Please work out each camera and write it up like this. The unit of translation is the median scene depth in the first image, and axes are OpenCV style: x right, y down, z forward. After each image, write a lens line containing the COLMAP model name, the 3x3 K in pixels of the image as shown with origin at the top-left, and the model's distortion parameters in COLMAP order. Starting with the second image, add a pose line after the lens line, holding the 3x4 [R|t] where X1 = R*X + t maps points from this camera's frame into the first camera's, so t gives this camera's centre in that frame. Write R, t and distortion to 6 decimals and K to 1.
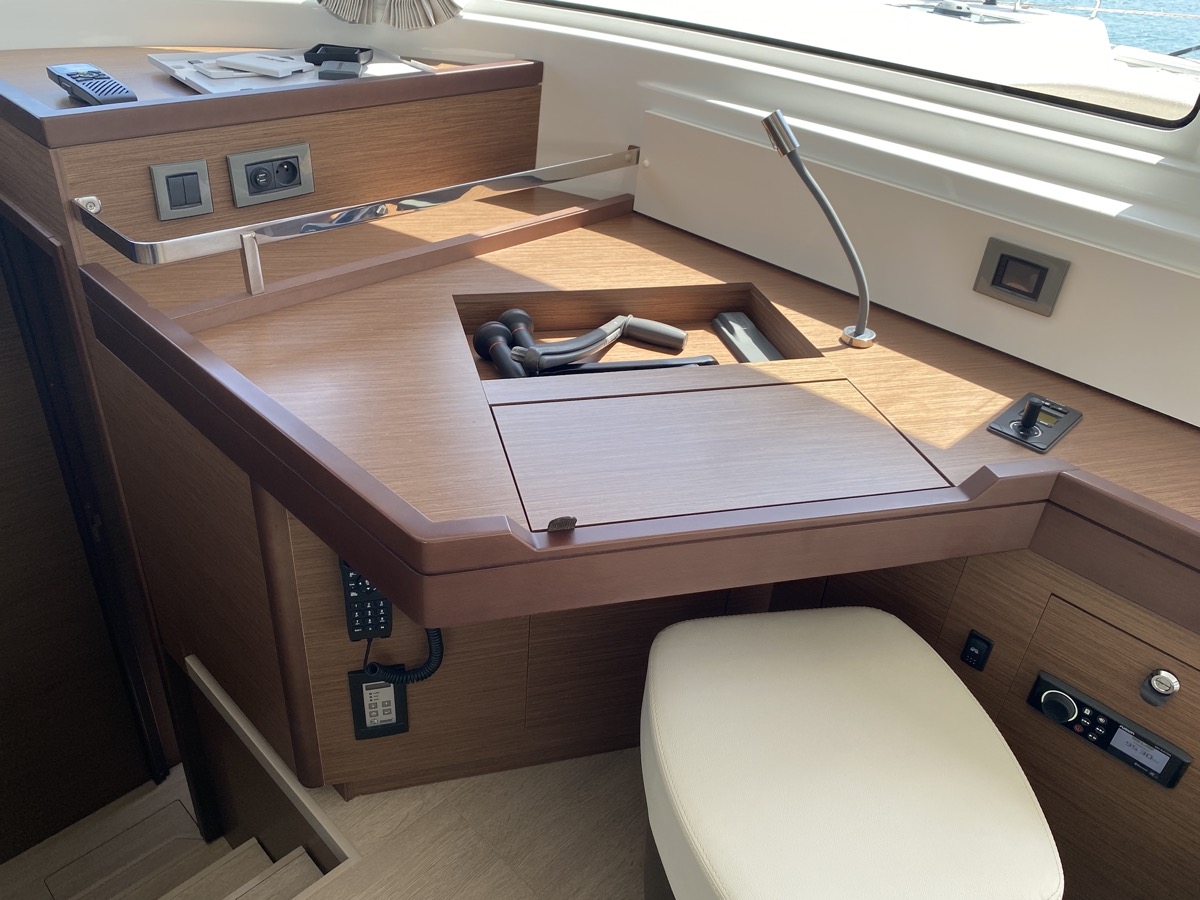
lens RADIAL K [[919.9, 0, 588.5], [0, 919.9, 450.3], [0, 0, 1]] dist [0.018836, -0.015096]
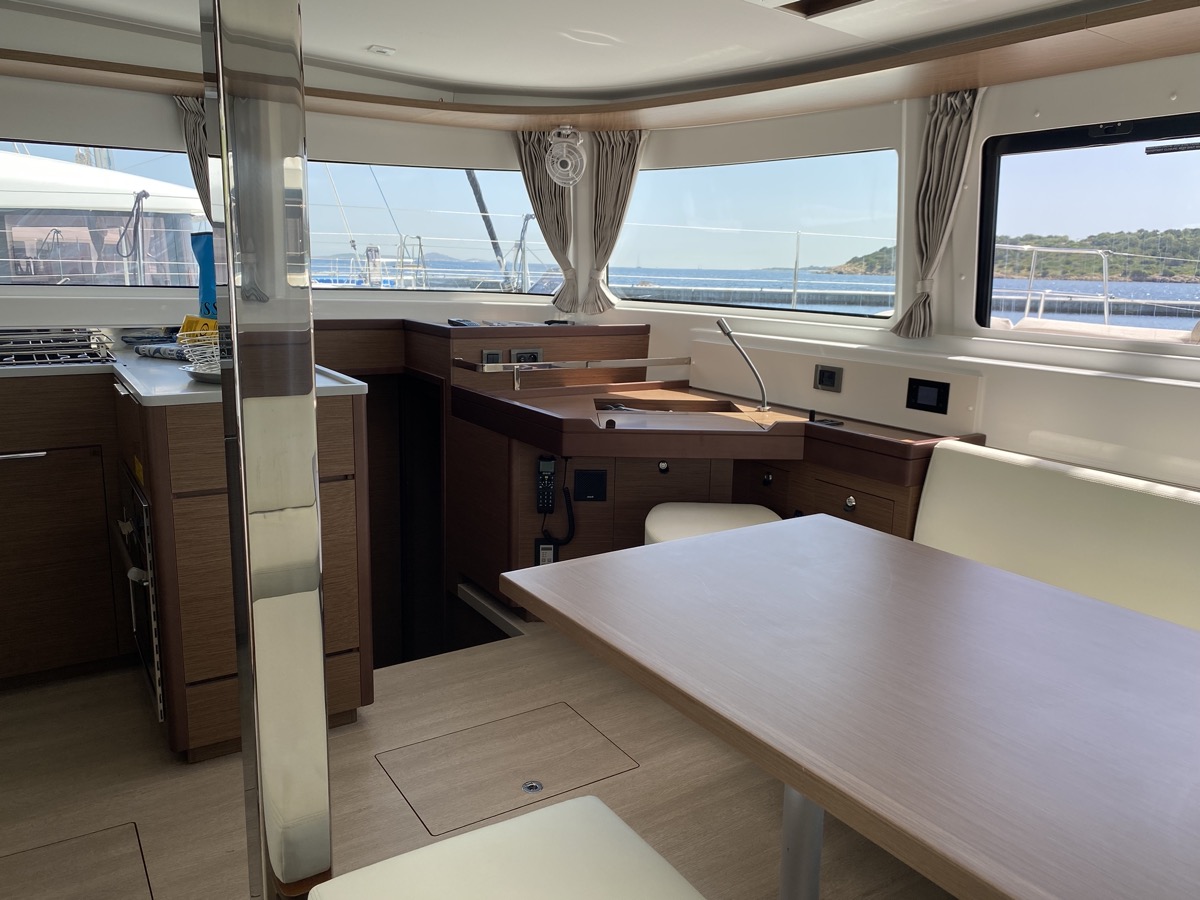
lens RADIAL K [[919.9, 0, 595.5], [0, 919.9, 453.7], [0, 0, 1]] dist [0.018836, -0.015096]
pose [[0.975591, 0.000931, -0.219594, 0.394375], [-0.084725, 0.924160, -0.372491, 0.887171], [0.202593, 0.382004, 0.901681, -1.130232]]
